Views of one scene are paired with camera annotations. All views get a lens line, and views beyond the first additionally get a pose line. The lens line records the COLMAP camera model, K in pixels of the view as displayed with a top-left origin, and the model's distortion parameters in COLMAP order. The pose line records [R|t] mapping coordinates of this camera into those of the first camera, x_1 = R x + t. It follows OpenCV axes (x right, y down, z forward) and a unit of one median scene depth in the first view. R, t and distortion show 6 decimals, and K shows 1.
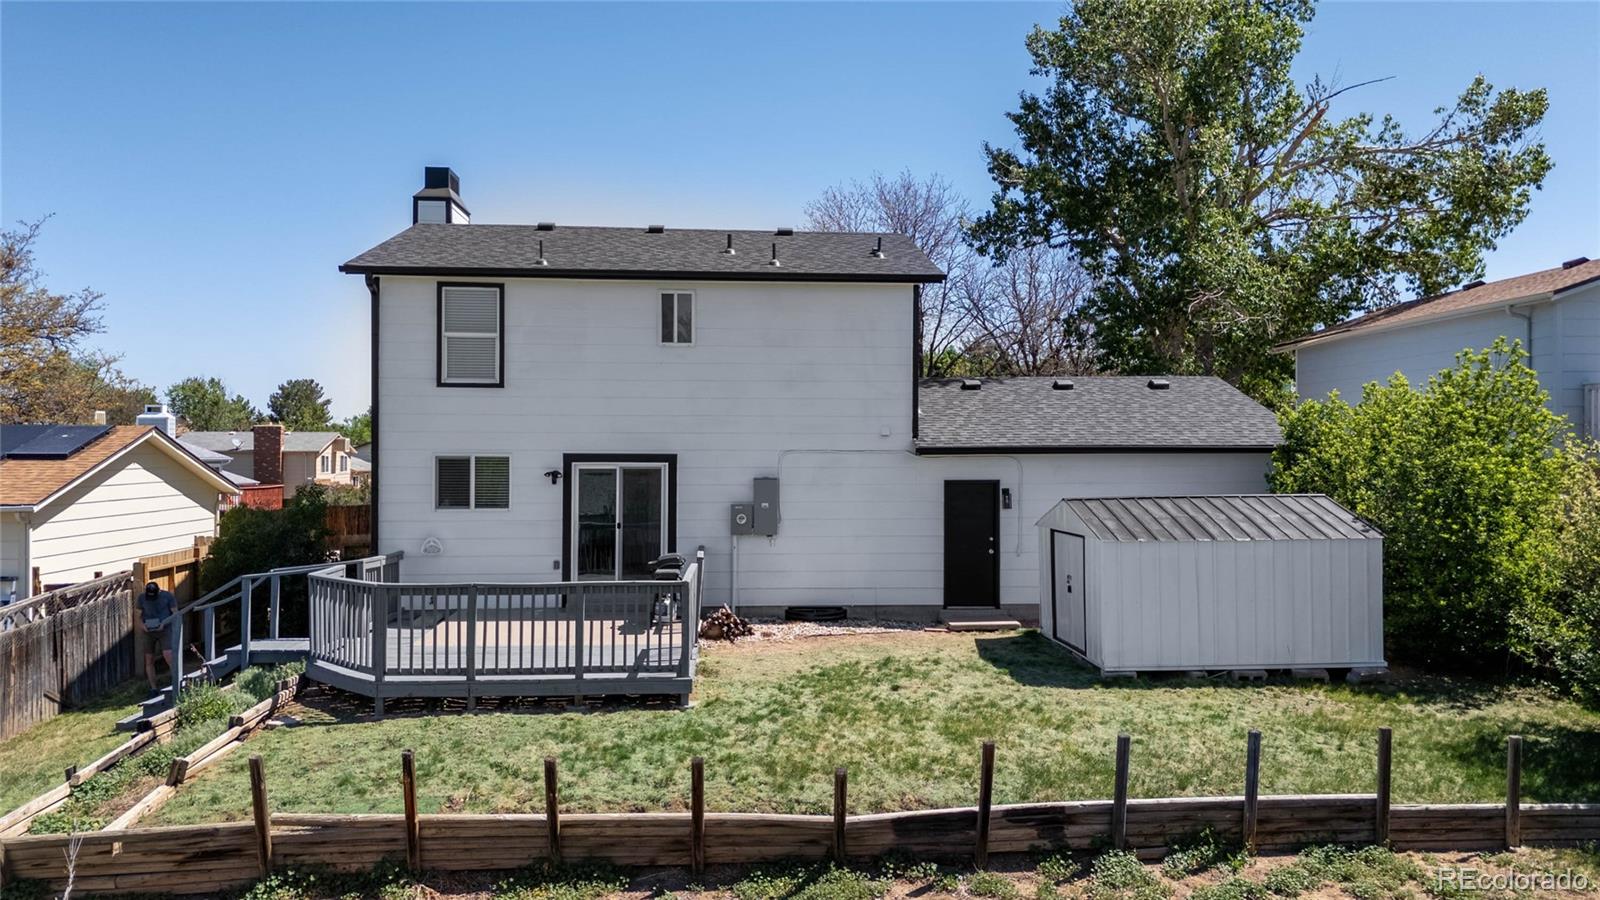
lens RADIAL K [[1168.9, 0, 800.0], [0, 1168.9, 450.0], [0, 0, 1]] dist [0.063816, -0.075469]
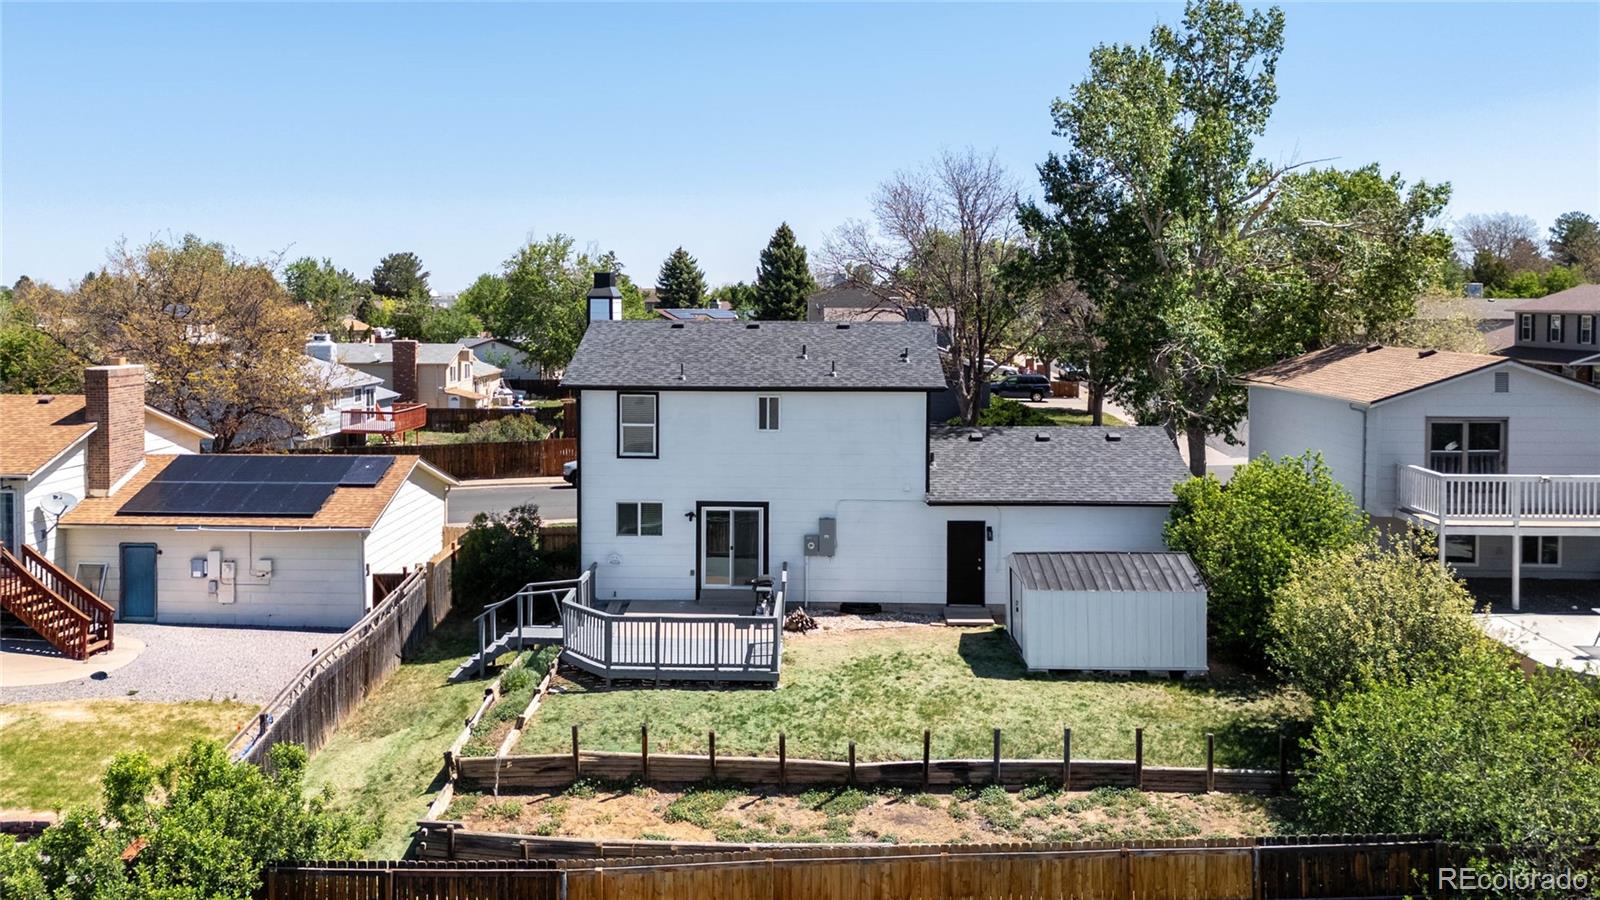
lens RADIAL K [[1110.4, 0, 756.8], [0, 1110.4, 391.2], [0, 0, 1]] dist [0.088823, -0.159514]
pose [[0.993727, 0.002263, -0.111811, 0.060390], [0.001732, 0.999364, 0.035622, -0.284813], [0.111821, -0.035592, 0.993091, -0.650642]]
